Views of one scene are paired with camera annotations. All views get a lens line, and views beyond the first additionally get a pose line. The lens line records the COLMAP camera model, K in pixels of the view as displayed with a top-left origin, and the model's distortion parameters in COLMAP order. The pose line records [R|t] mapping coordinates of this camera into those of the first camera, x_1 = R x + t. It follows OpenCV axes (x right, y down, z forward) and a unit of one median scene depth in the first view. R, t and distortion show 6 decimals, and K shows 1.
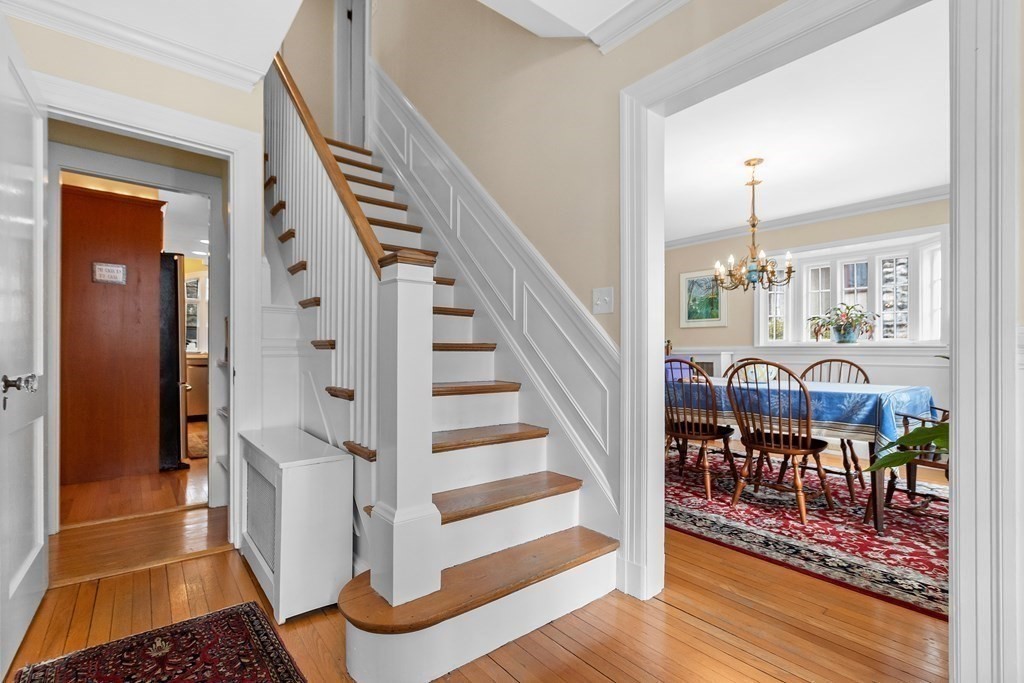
lens RADIAL K [[470.3, 0, 511.7], [0, 470.3, 345.9], [0, 0, 1]] dist [-0.000935, -0.000538]
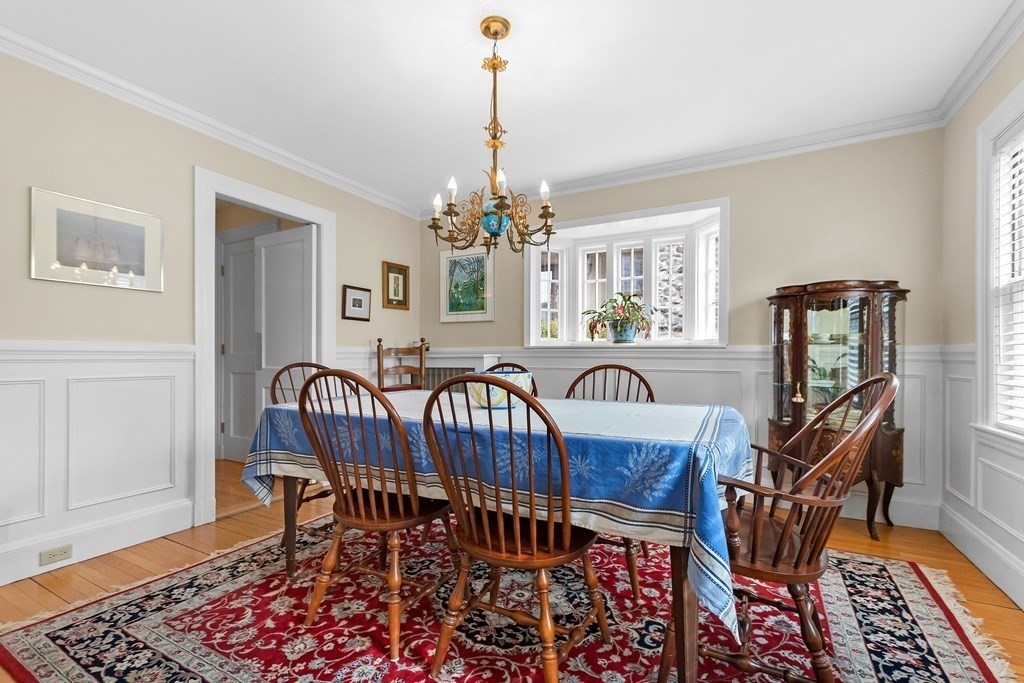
lens RADIAL K [[445.1, 0, 515.9], [0, 445.1, 349.4], [0, 0, 1]] dist [0.004308, 0.000373]
pose [[0.923708, 0.001608, 0.383095, 0.324236], [-0.003423, 0.999986, 0.004058, 0.004007], [-0.383083, -0.005060, 0.923700, 0.473761]]
